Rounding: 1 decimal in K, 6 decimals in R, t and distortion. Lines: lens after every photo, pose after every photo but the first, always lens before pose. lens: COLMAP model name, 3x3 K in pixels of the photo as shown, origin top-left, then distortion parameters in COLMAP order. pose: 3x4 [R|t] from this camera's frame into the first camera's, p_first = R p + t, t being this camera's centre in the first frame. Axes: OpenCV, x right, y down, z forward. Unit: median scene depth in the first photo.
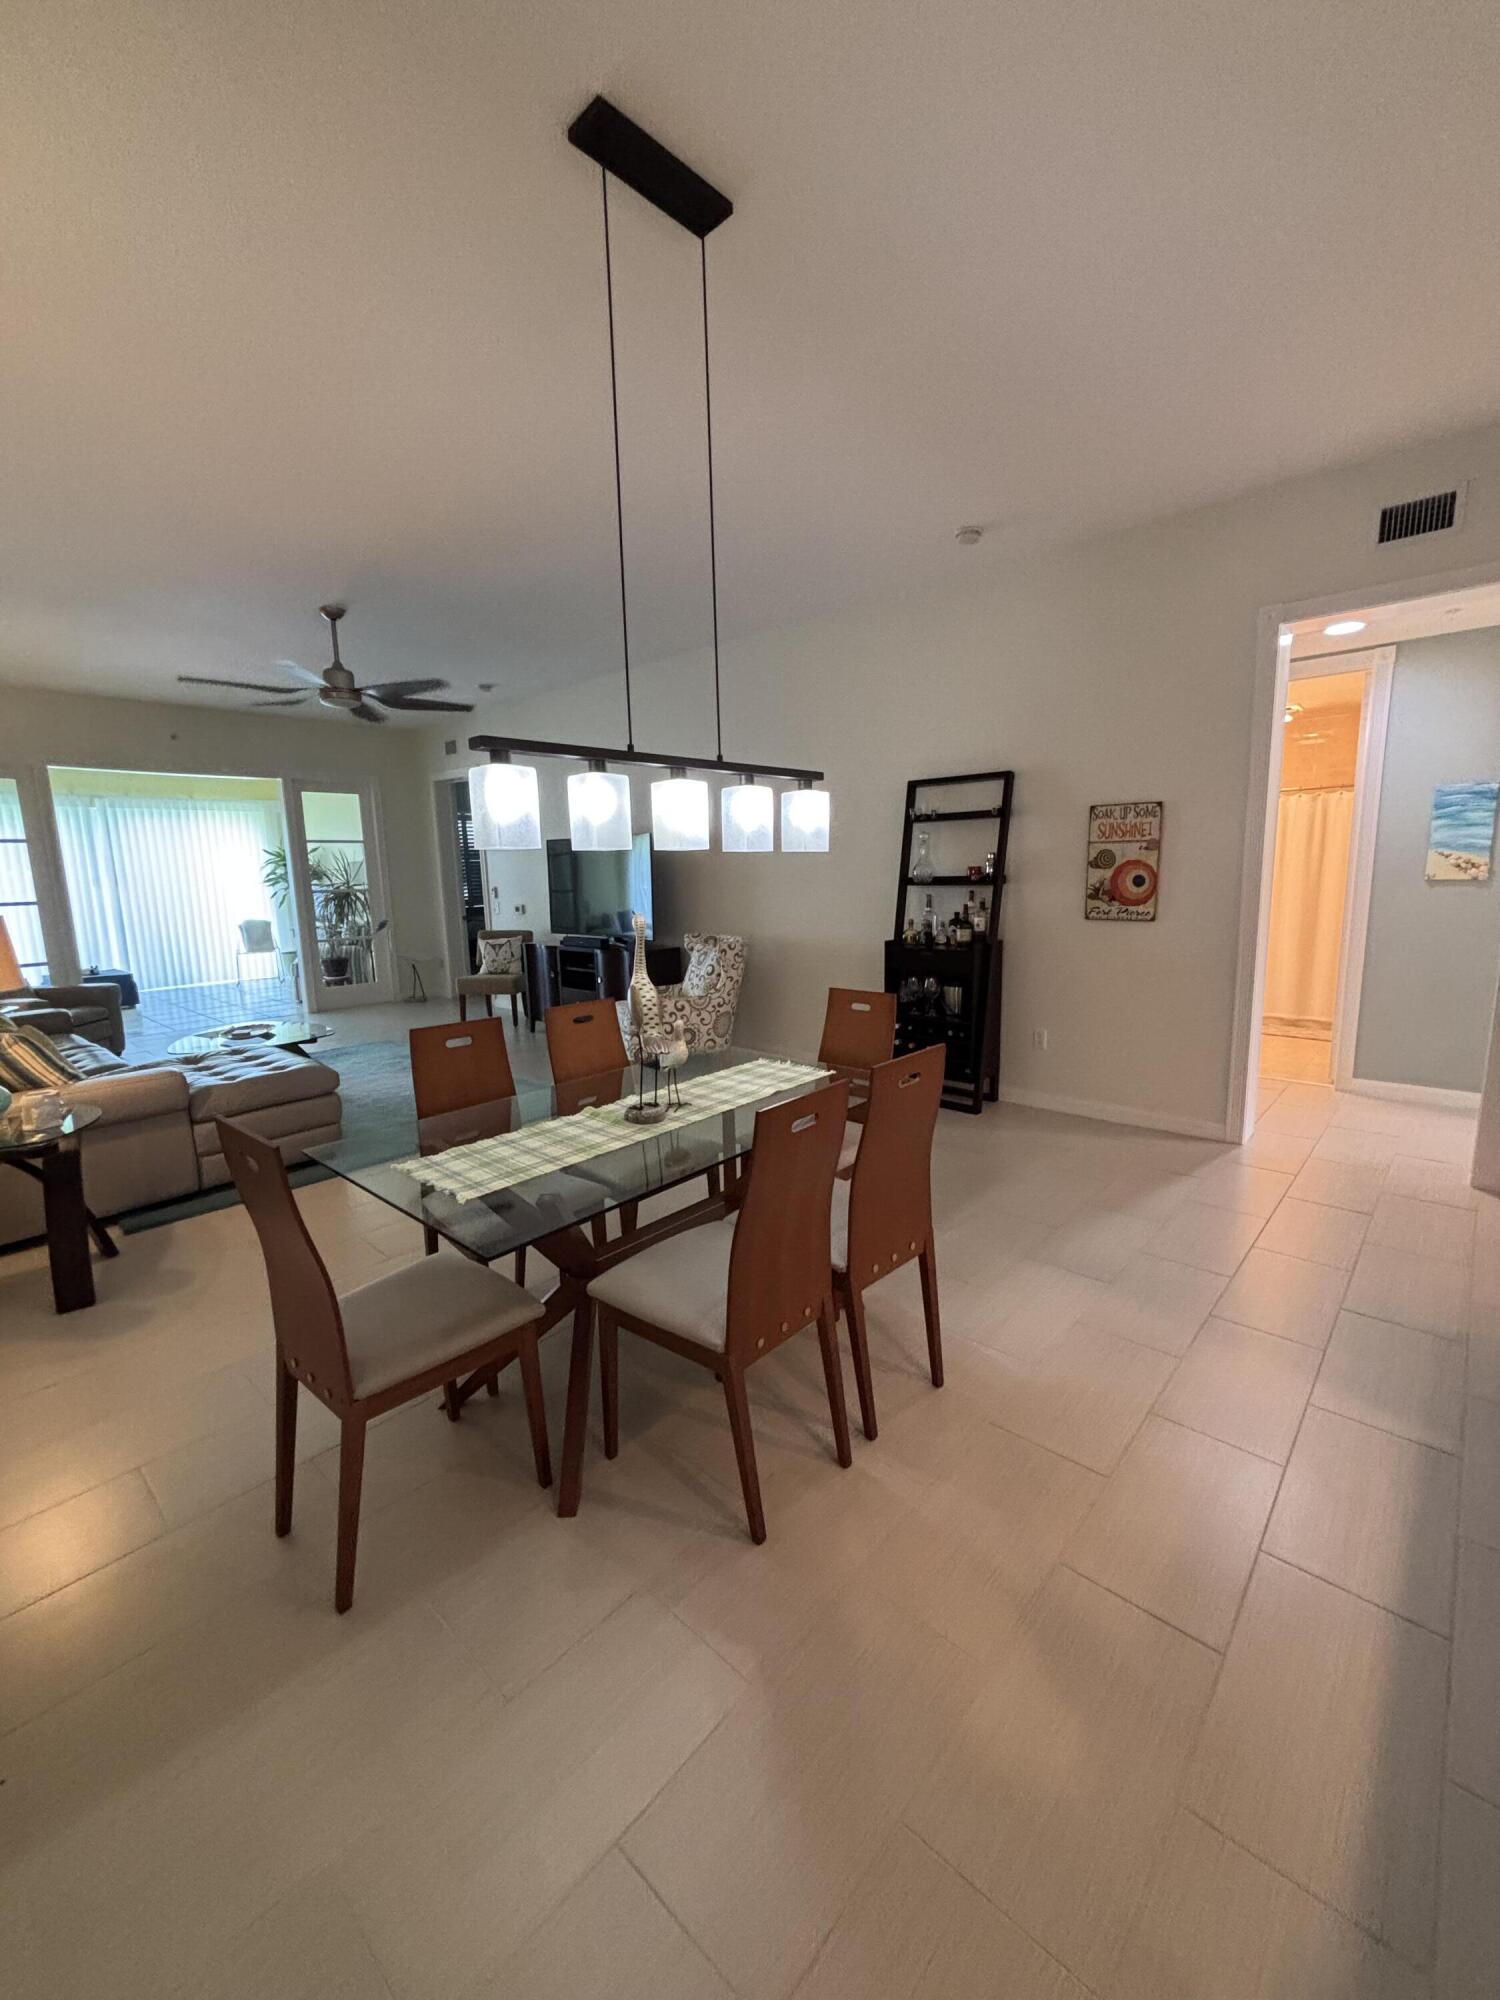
lens RADIAL K [[810.5, 0, 718.2], [0, 810.5, 1013.0], [0, 0, 1]] dist [0.004958, -0.001192]
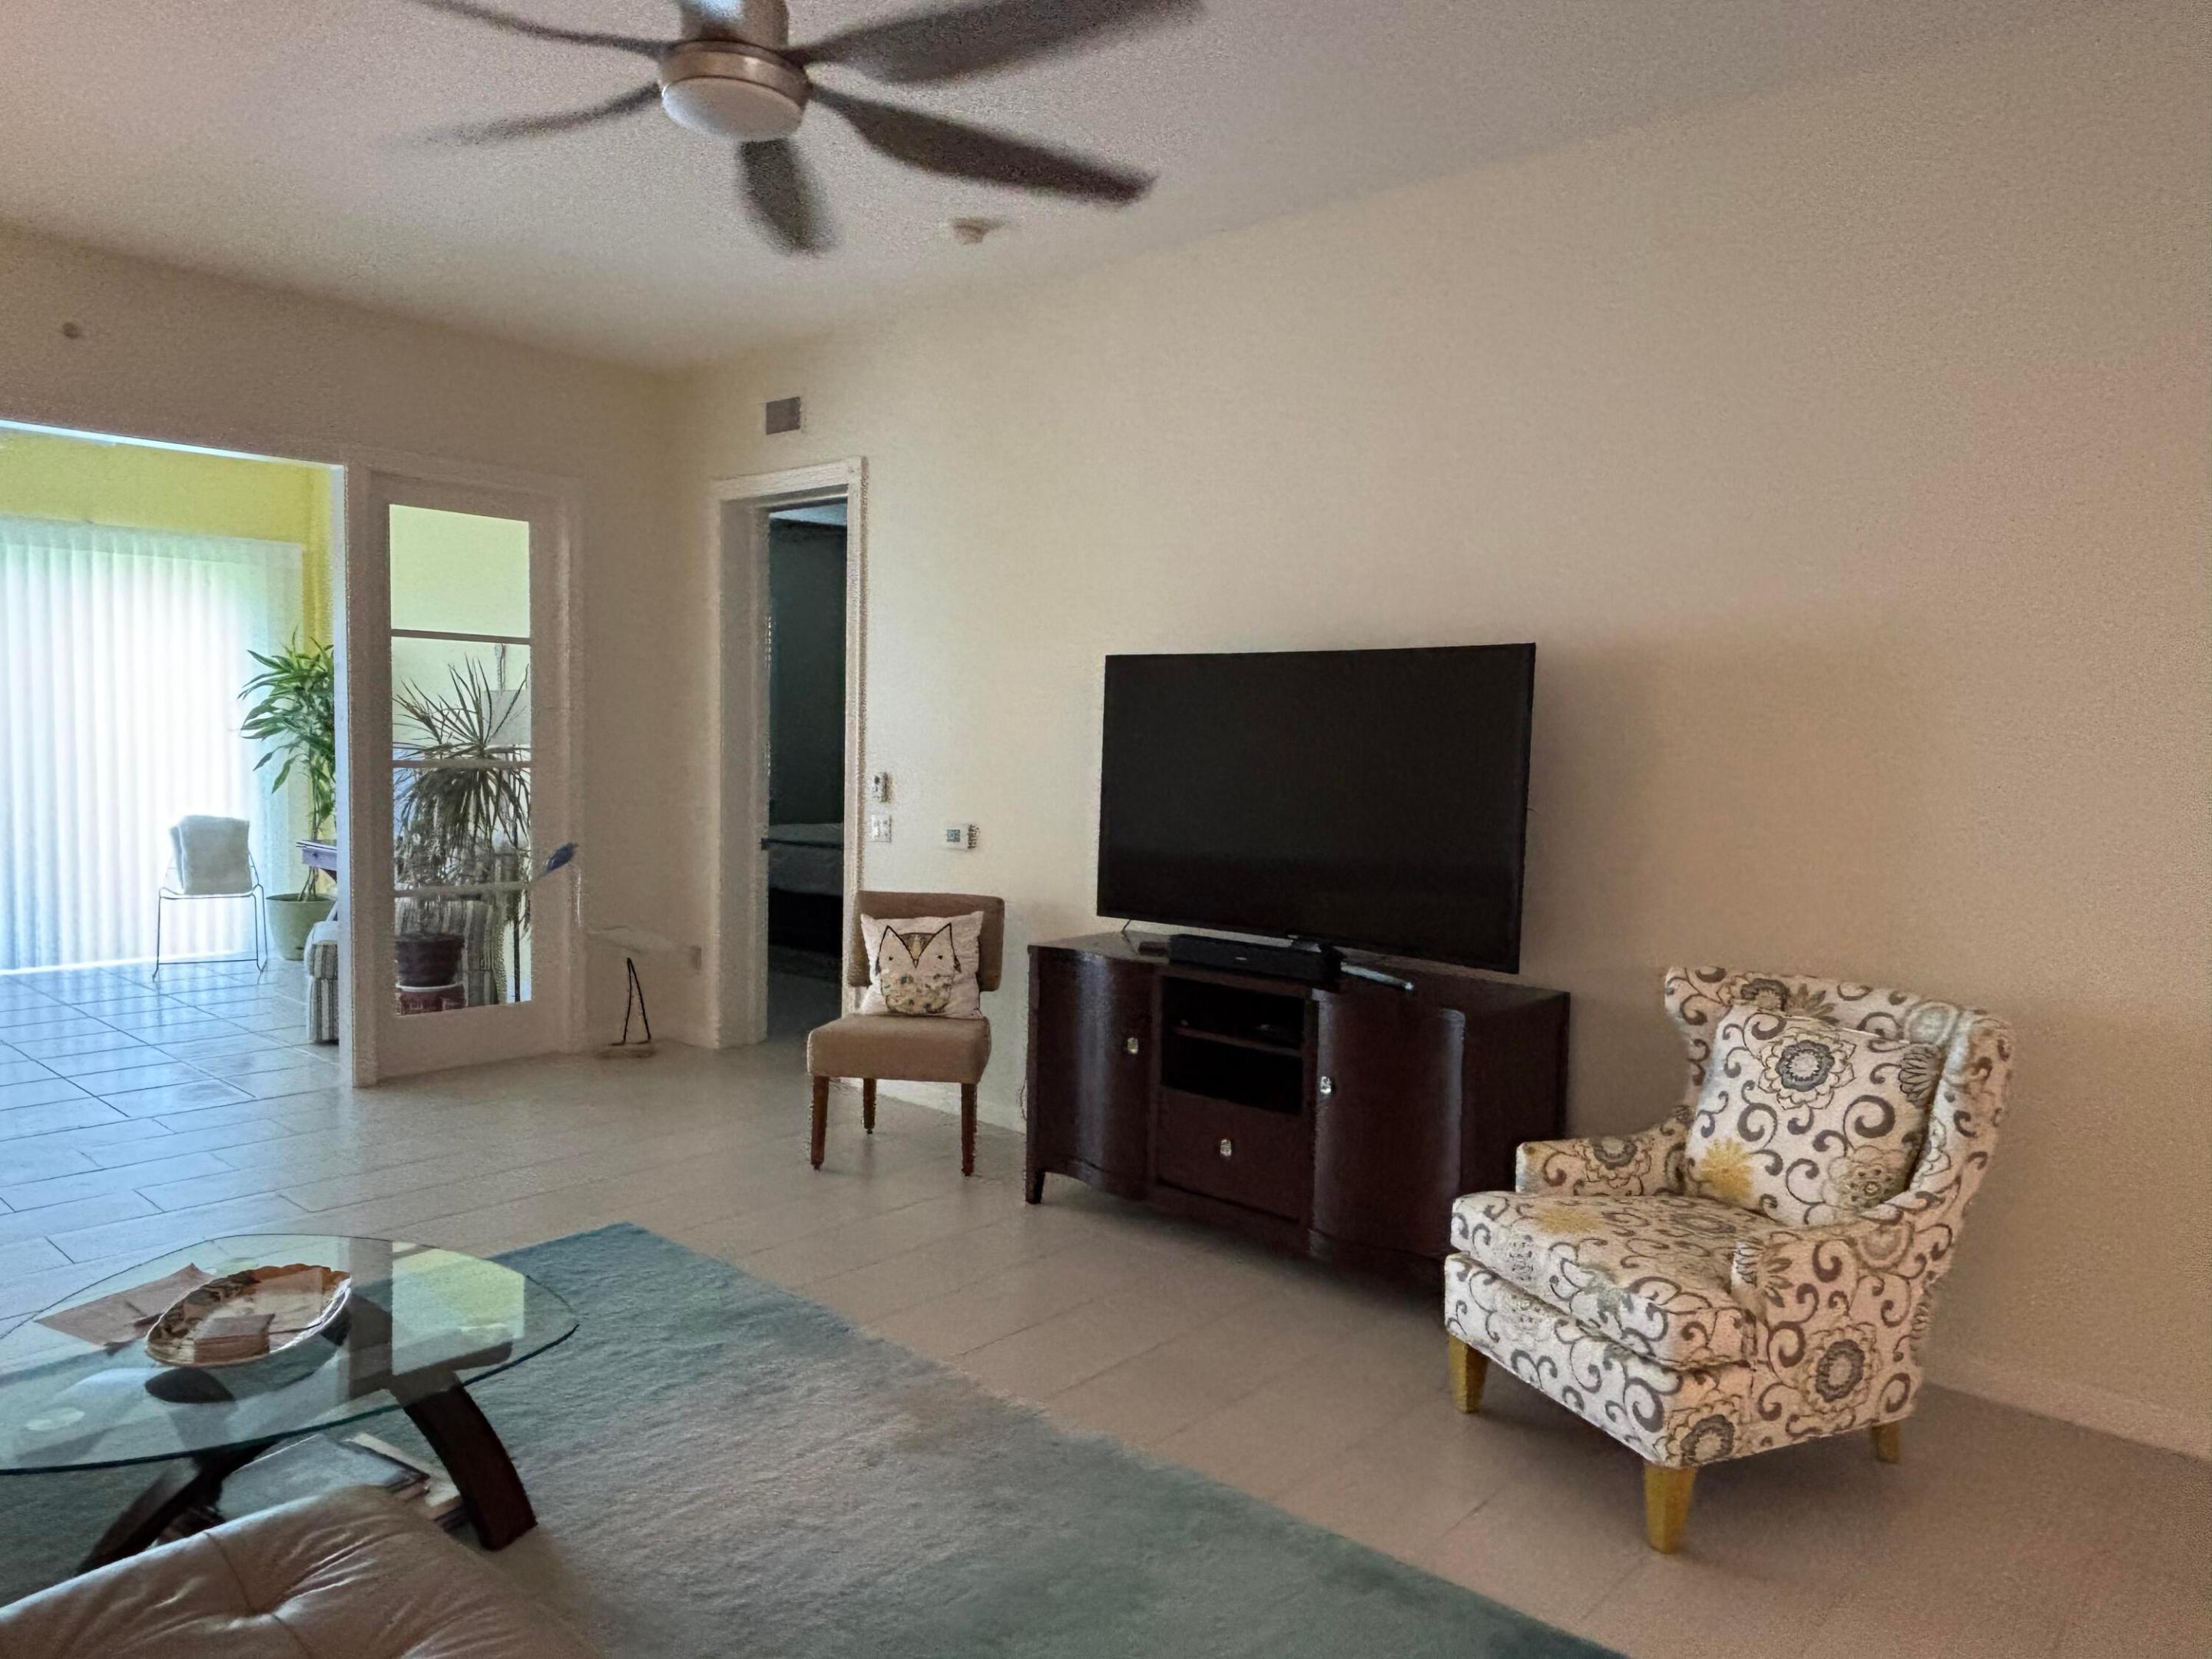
lens RADIAL K [[1601.4, 0, 1092.8], [0, 1601.4, 828.1], [0, 0, 1]] dist [0.030700, -0.000742]
pose [[0.999079, 0.042726, 0.004046, -0.178522], [-0.041975, 0.992430, -0.115419, -0.047067], [-0.008947, 0.115143, 0.993309, 0.258363]]
